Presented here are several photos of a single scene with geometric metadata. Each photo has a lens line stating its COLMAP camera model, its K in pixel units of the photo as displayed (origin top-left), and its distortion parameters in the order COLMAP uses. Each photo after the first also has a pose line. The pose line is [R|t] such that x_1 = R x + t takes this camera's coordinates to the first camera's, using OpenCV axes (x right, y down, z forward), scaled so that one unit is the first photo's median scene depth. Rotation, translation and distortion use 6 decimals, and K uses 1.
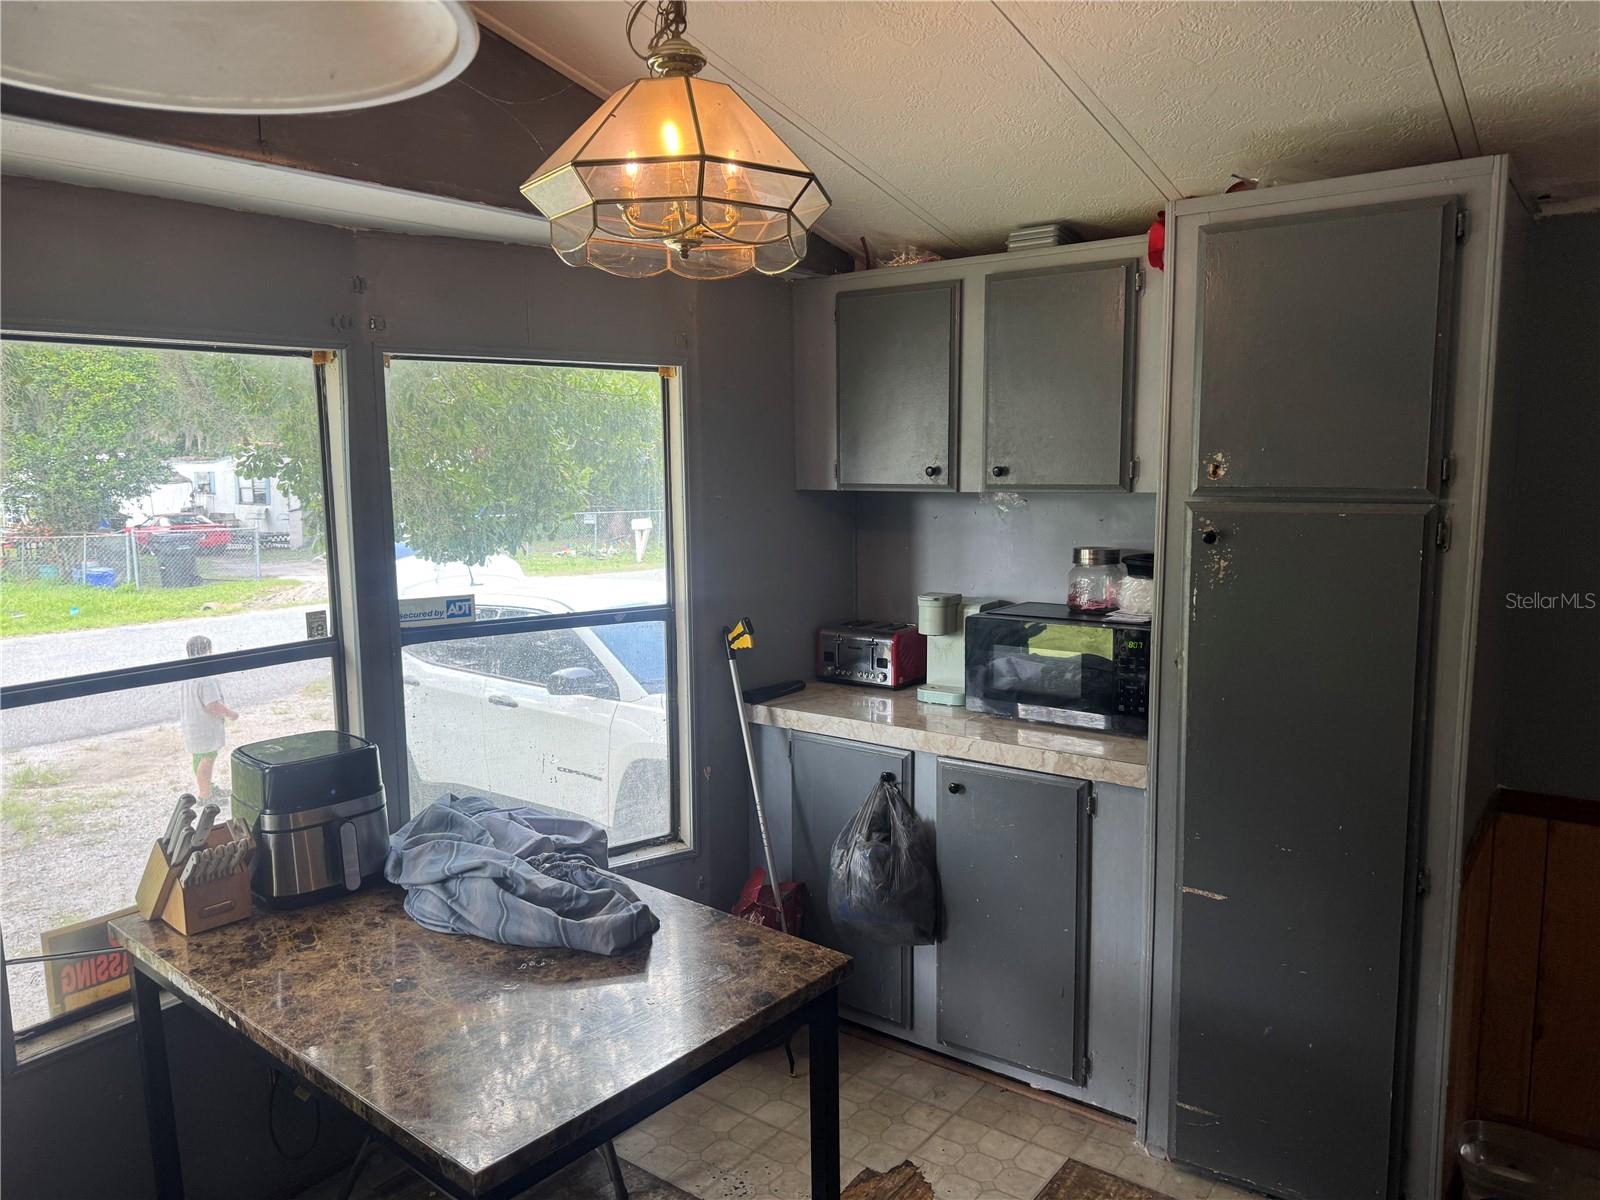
lens RADIAL K [[1126.3, 0, 800.0], [0, 1126.3, 600.0], [0, 0, 1]] dist [0.103335, -0.148425]
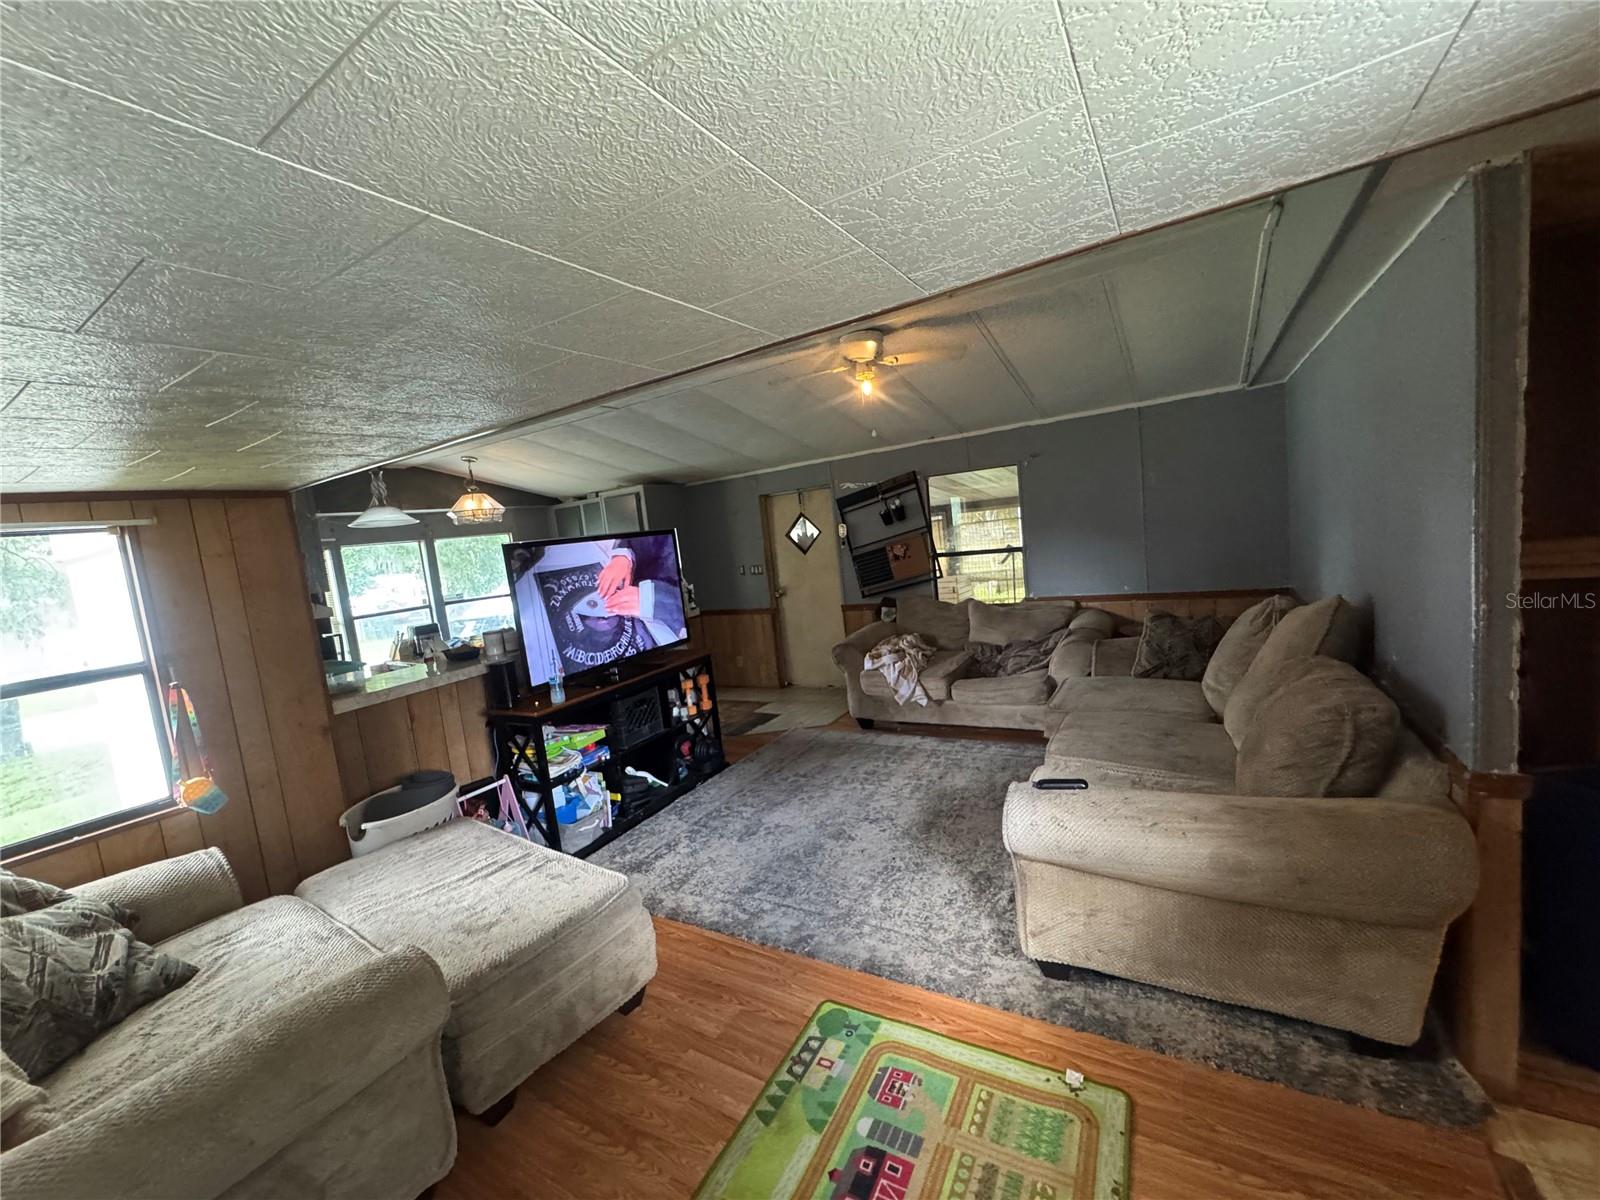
lens RADIAL K [[644.8, 0, 801.0], [0, 644.8, 601.5], [0, 0, 1]] dist [0.000872, 0.000017]
pose [[0.991224, -0.105002, 0.080314, 0.820380], [0.106864, 0.994088, -0.019231, 0.226464], [-0.077820, 0.027645, 0.996584, -1.597914]]
